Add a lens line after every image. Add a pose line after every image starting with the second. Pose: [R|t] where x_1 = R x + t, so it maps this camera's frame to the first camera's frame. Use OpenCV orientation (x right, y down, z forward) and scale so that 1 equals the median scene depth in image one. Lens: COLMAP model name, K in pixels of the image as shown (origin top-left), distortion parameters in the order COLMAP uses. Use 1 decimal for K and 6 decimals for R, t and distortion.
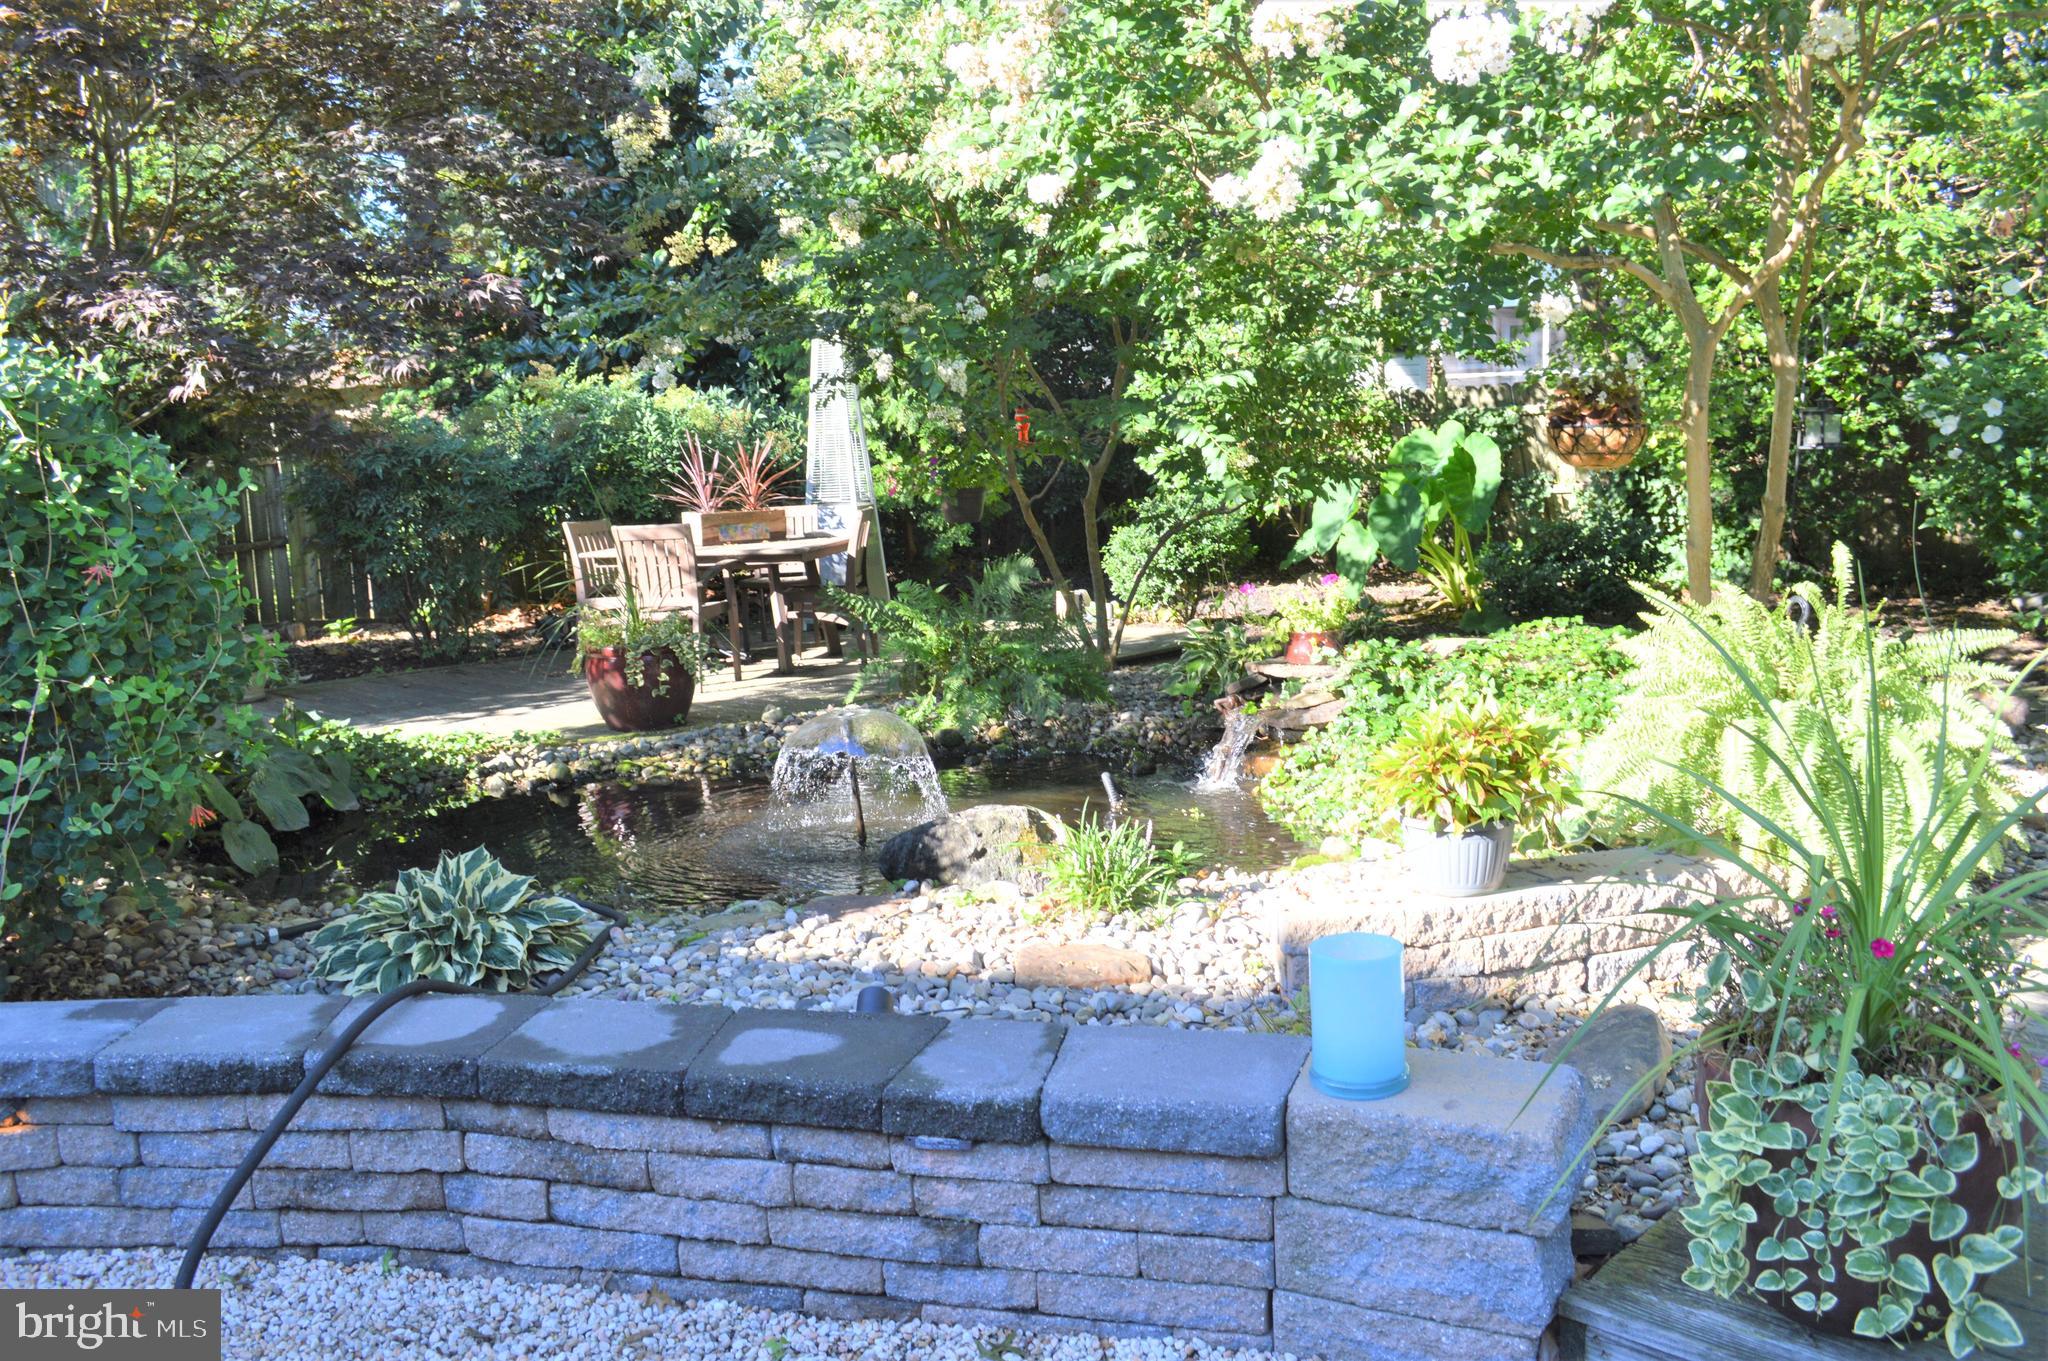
lens RADIAL K [[1617.6, 0, 1024.4], [0, 1617.6, 681.3], [0, 0, 1]] dist [-0.076137, 0.002957]
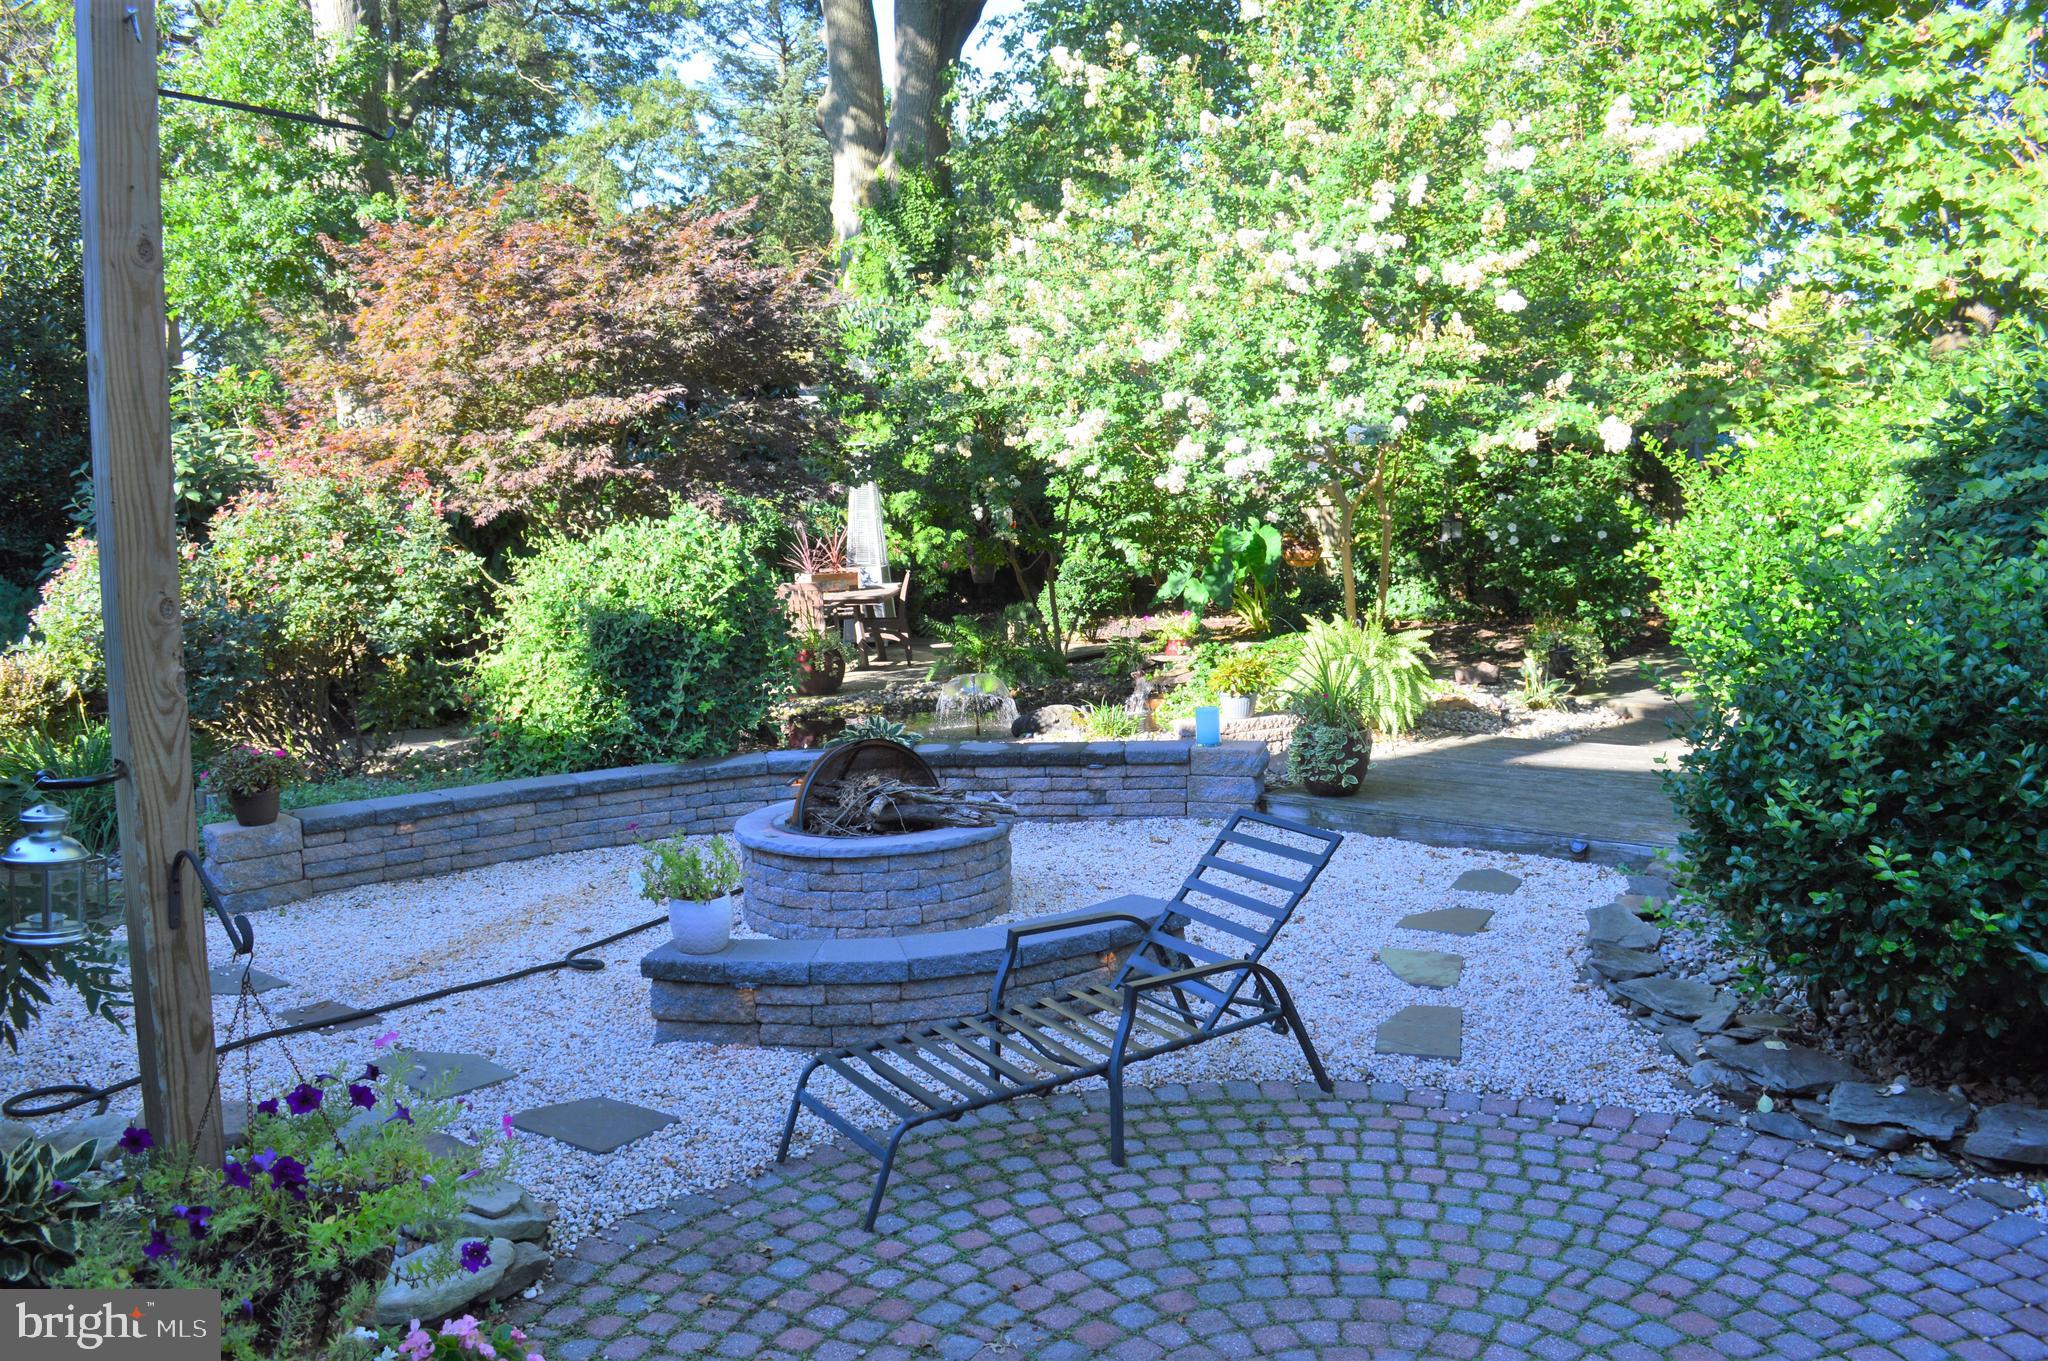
lens RADIAL K [[1671.0, 0, 1024.0], [0, 1671.0, 680.5], [0, 0, 1]] dist [-0.081898, 0.014465]
pose [[0.994164, -0.003782, 0.107814, -0.206845], [0.006371, 0.999699, -0.023679, 0.059781], [-0.107692, 0.024227, 0.993889, -0.916798]]
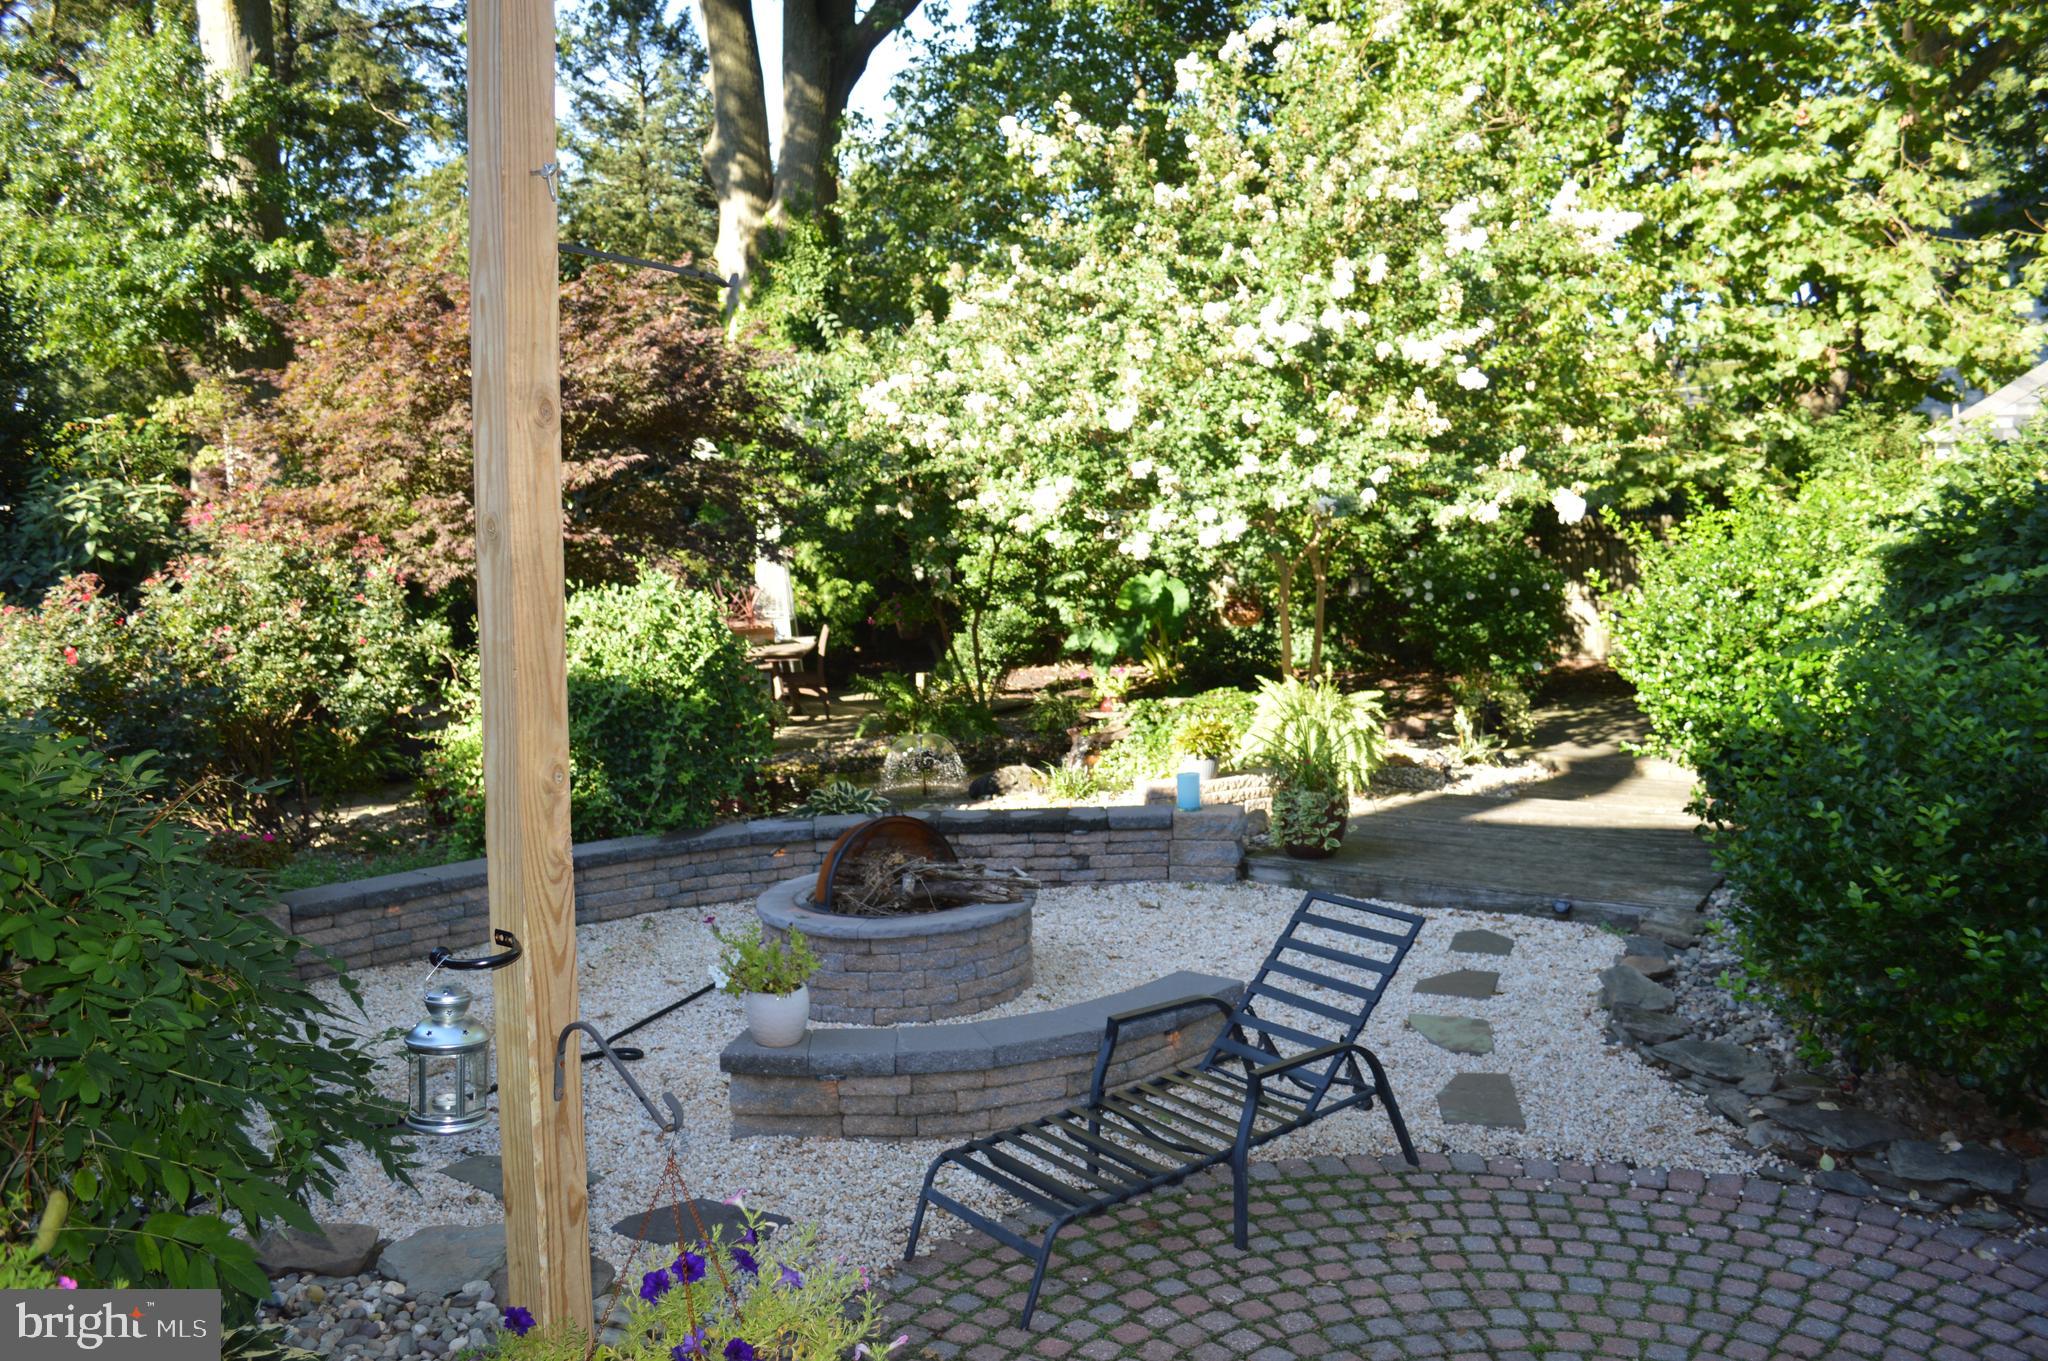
lens RADIAL K [[1671.0, 0, 1024.0], [0, 1671.0, 680.5], [0, 0, 1]] dist [-0.081898, 0.014465]
pose [[0.977598, -0.008293, 0.210319, -0.326132], [0.017552, 0.998955, -0.042196, 0.032147], [-0.209749, 0.044942, 0.976722, -0.910840]]
